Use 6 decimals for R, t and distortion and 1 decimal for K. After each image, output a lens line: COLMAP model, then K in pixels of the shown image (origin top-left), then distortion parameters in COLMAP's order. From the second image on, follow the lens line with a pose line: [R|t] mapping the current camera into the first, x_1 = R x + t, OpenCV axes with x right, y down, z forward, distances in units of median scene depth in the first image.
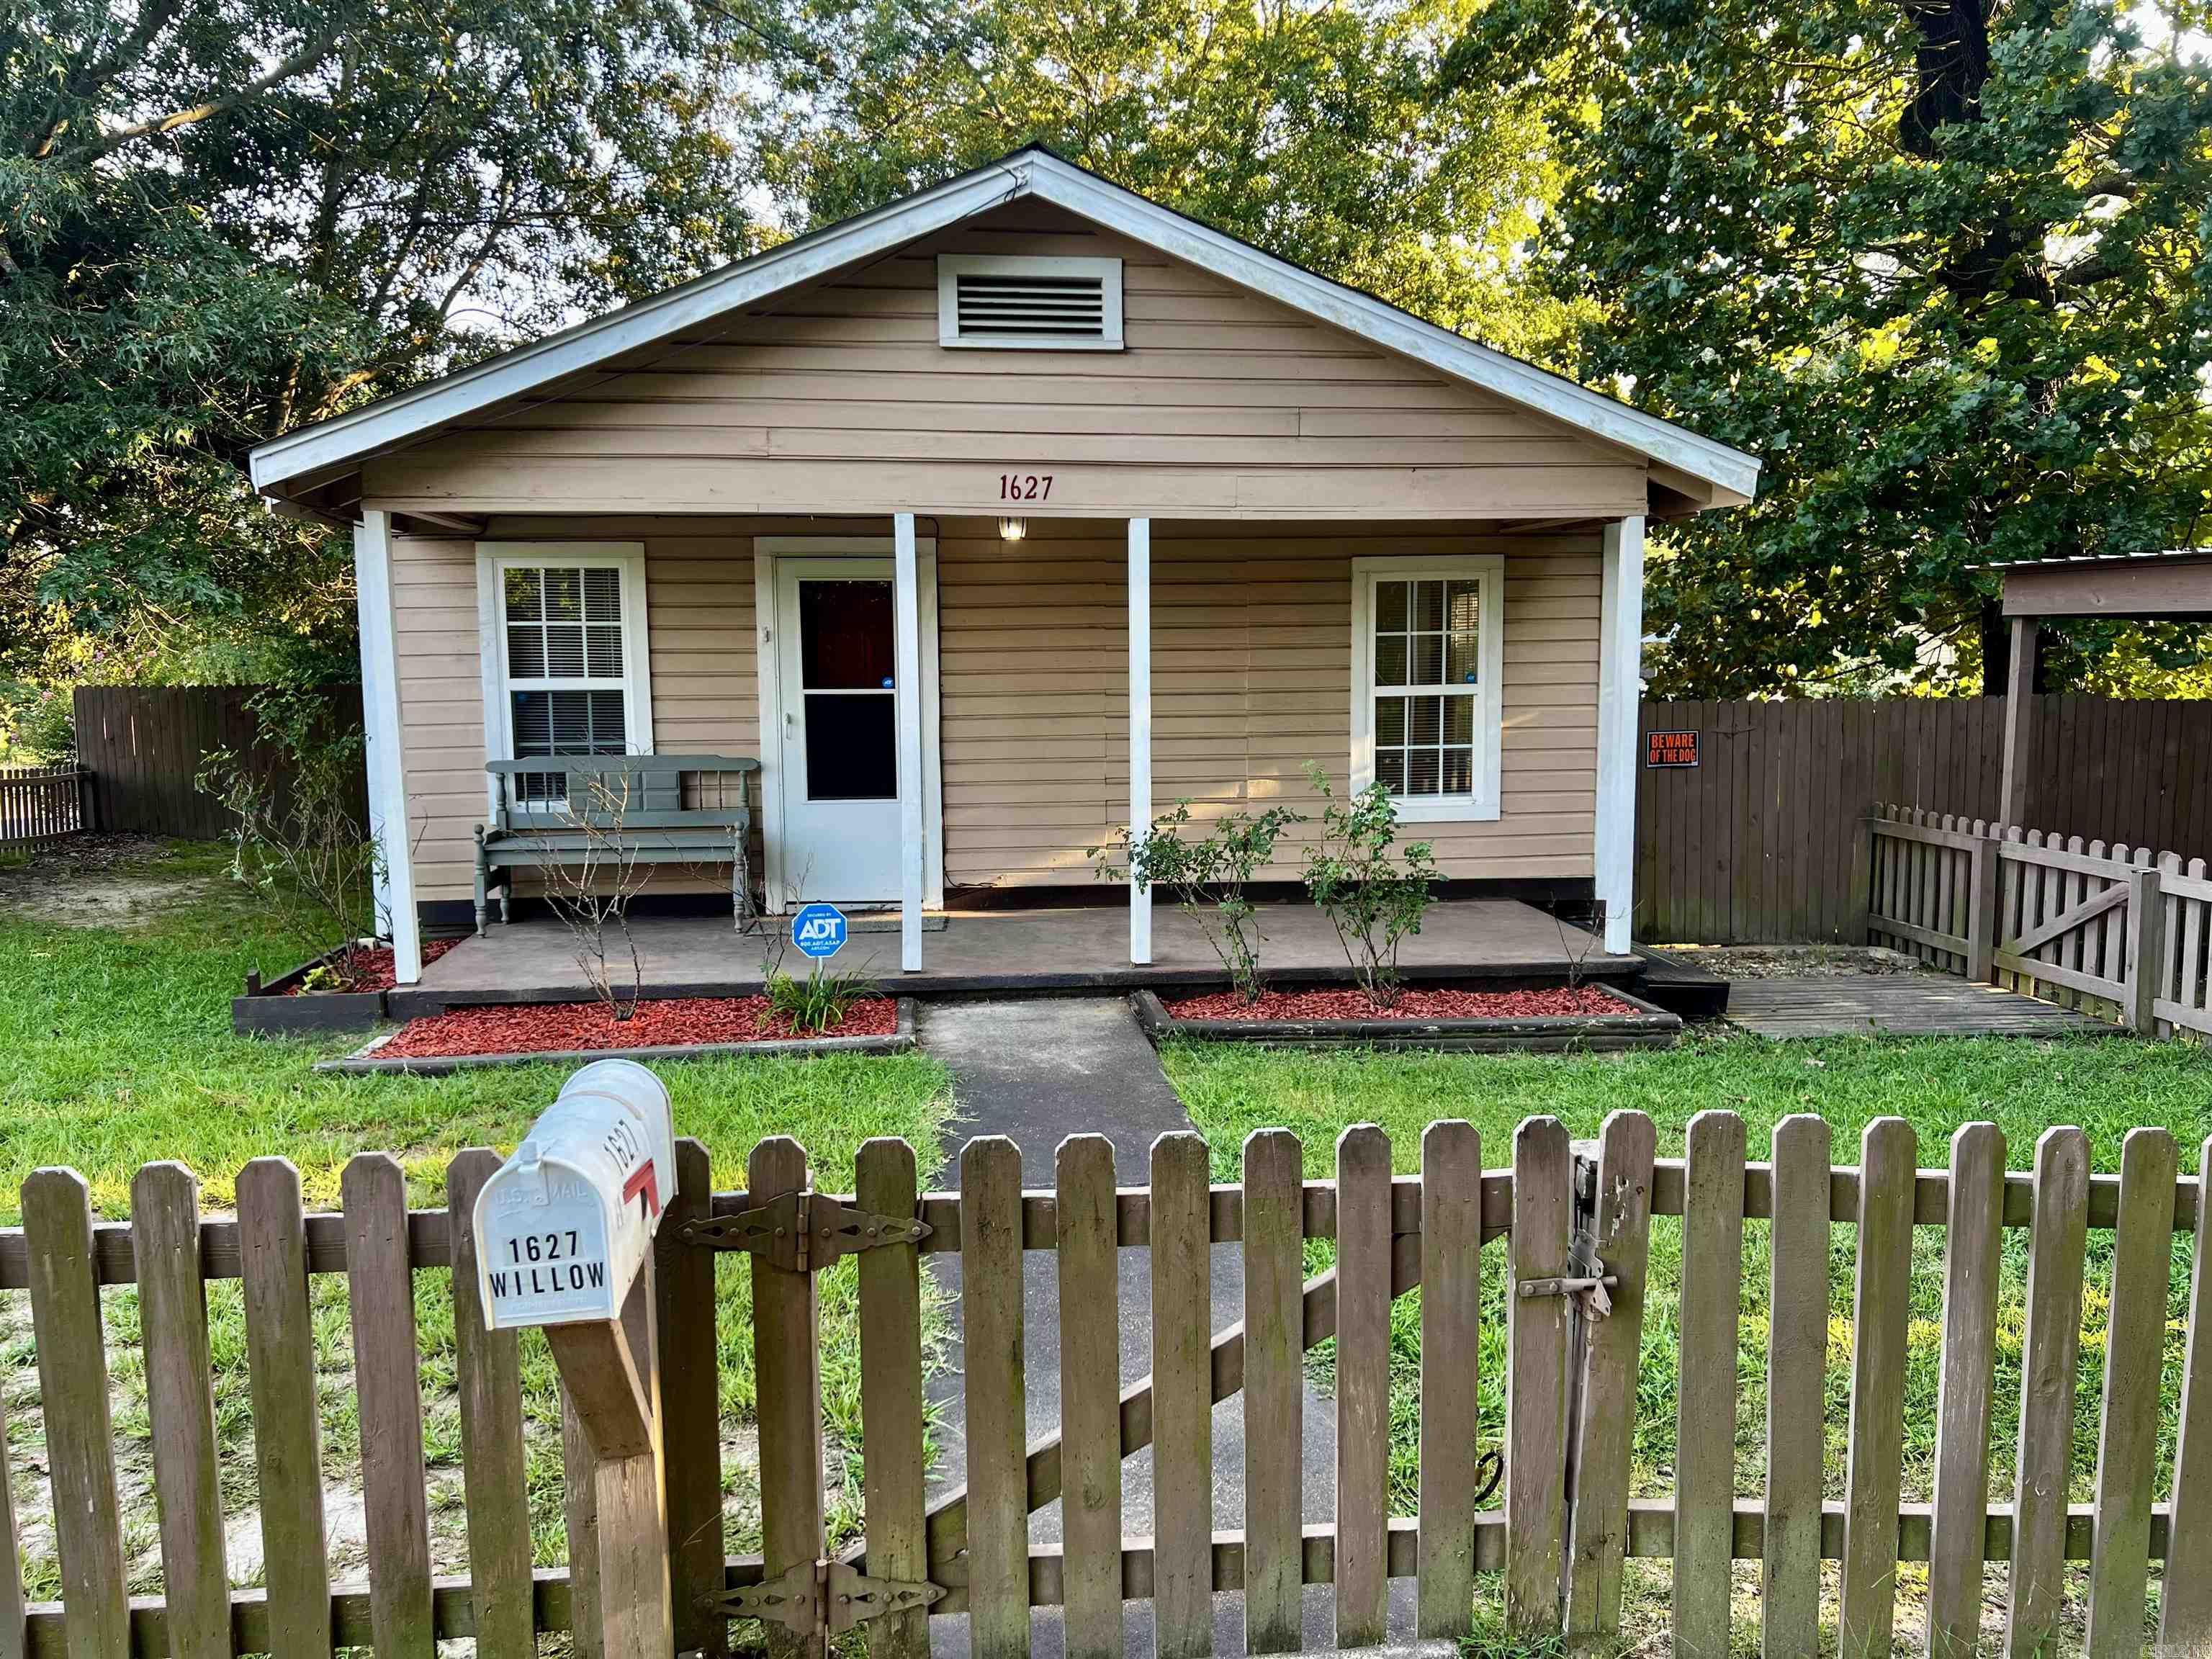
lens RADIAL K [[1657.6, 0, 1108.3], [0, 1657.6, 844.1], [0, 0, 1]] dist [0.051108, 0.001606]
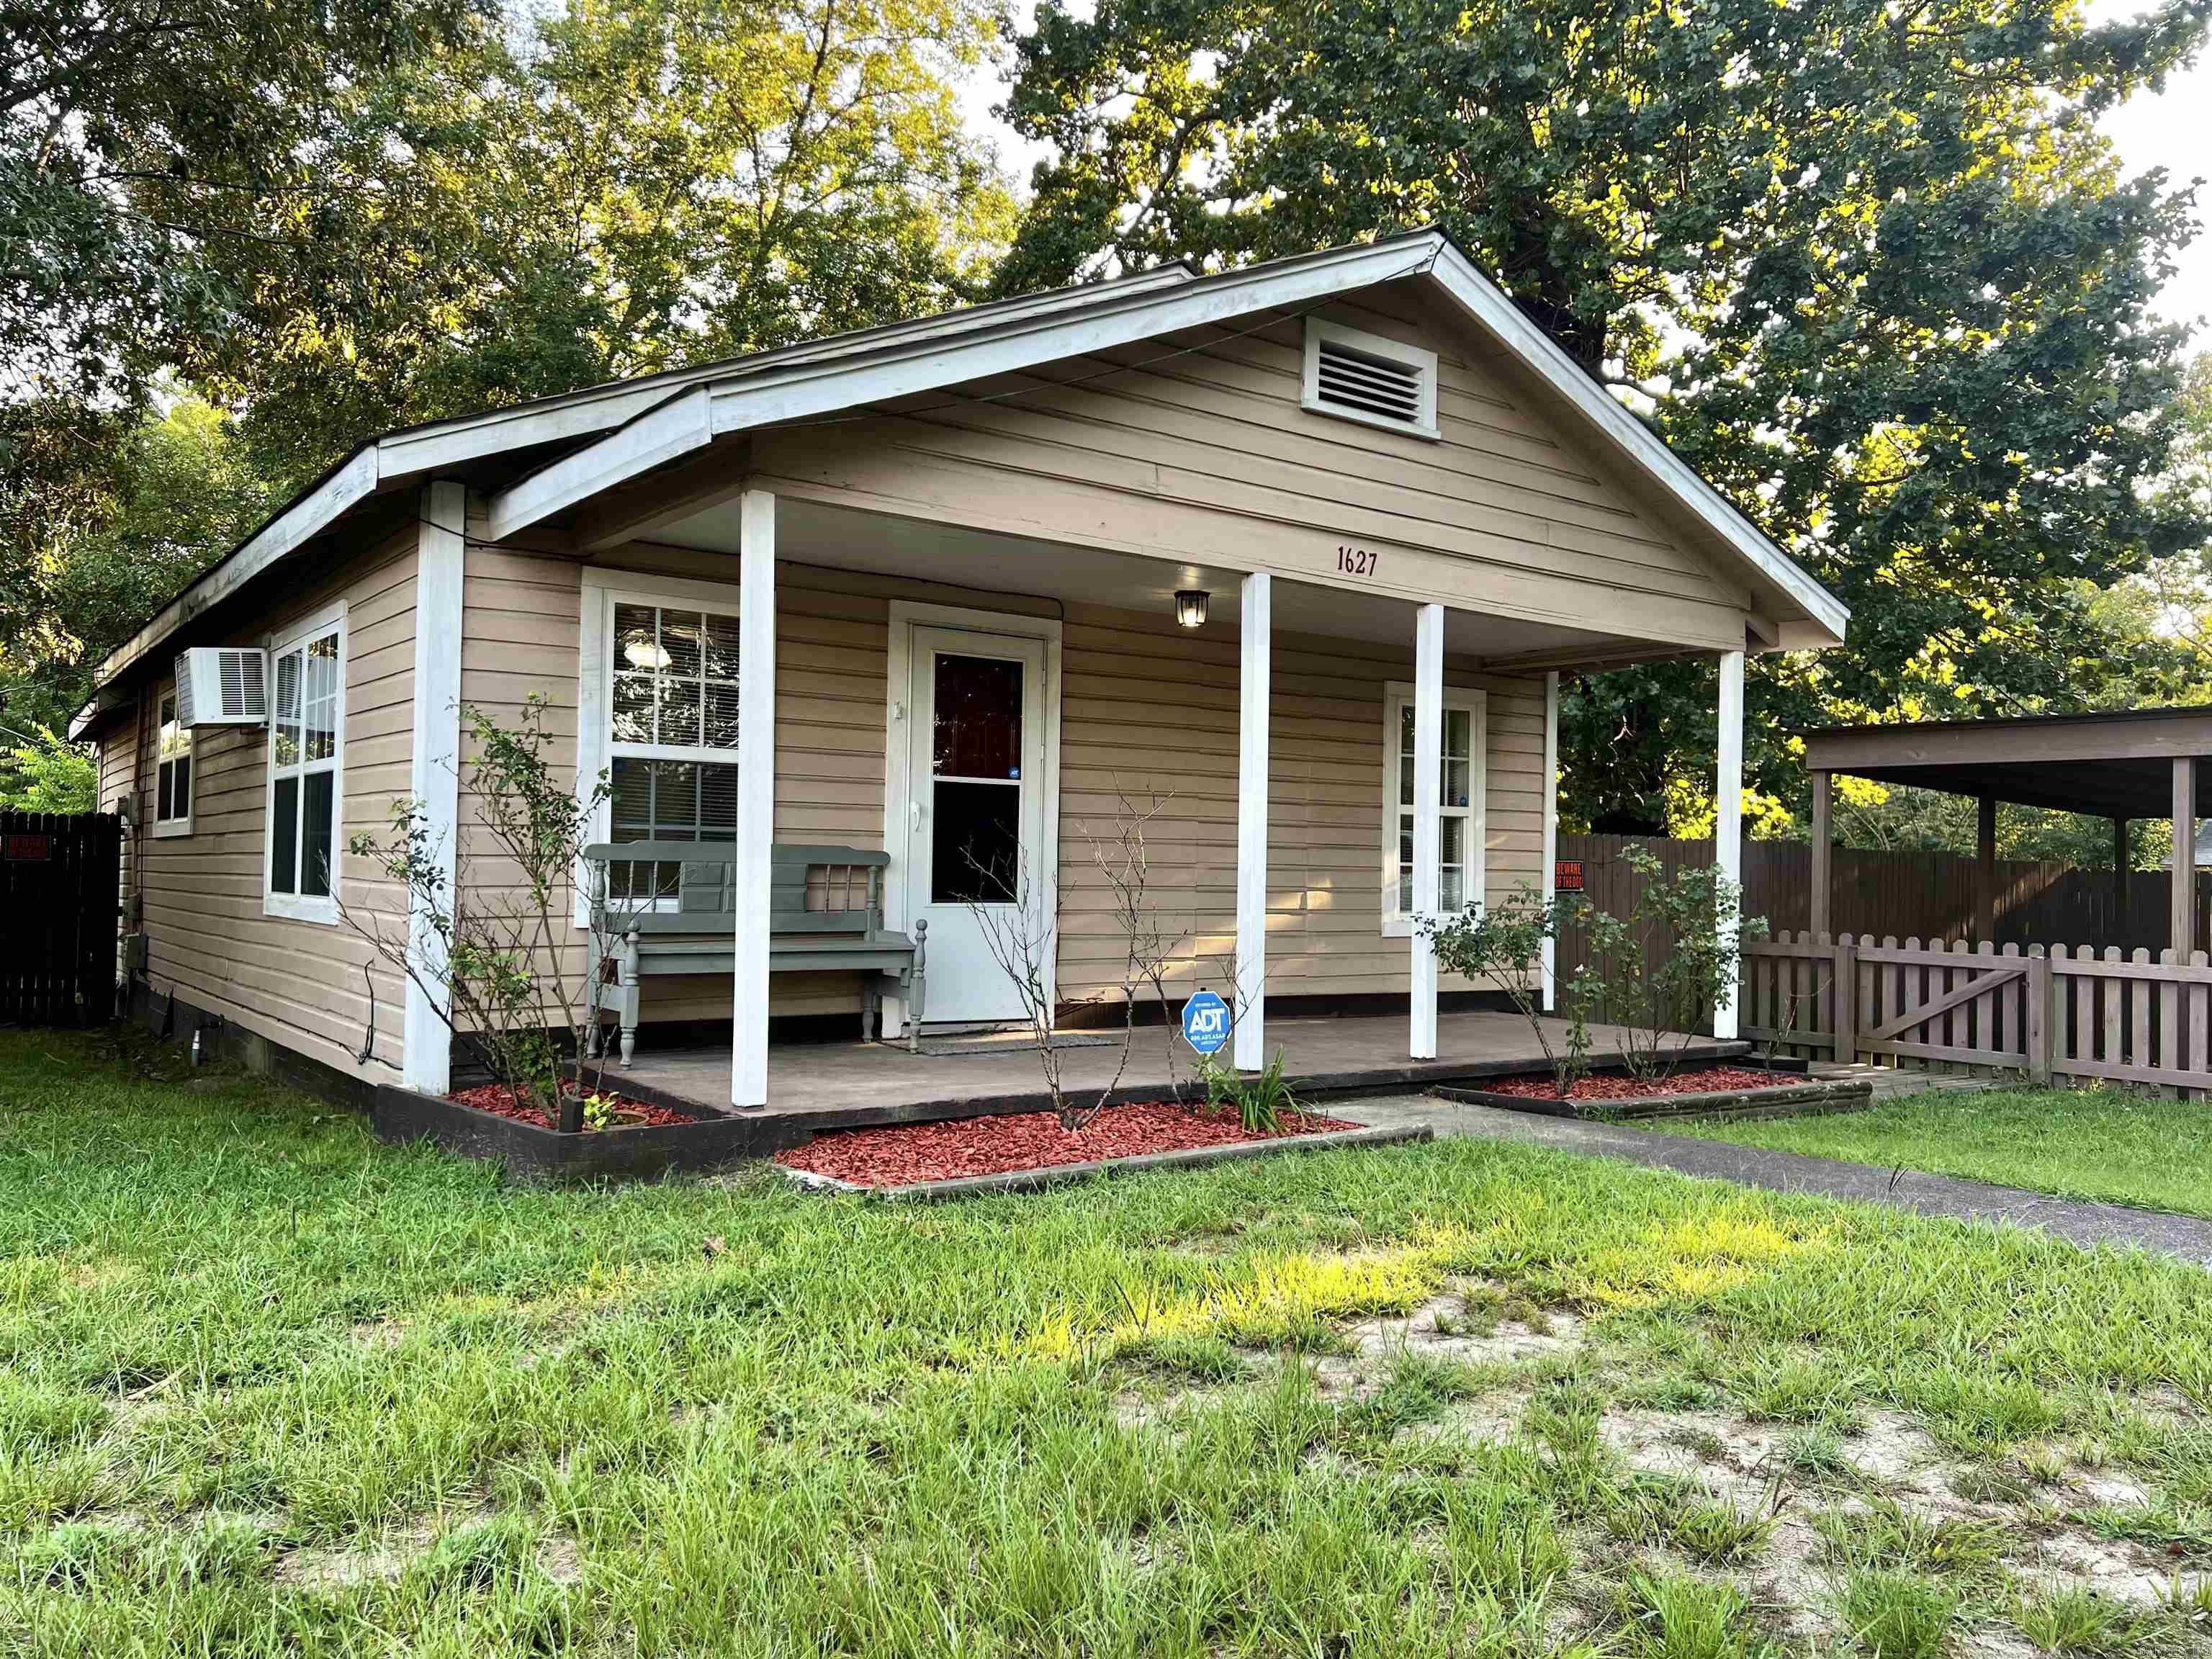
lens RADIAL K [[1657.6, 0, 1104.6], [0, 1657.6, 815.6], [0, 0, 1]] dist [0.051108, 0.001606]
pose [[0.869849, 0.037892, 0.491860, -0.540215], [0.033856, 0.990110, -0.136150, 0.050376], [-0.492154, 0.135083, 0.859963, 0.210667]]
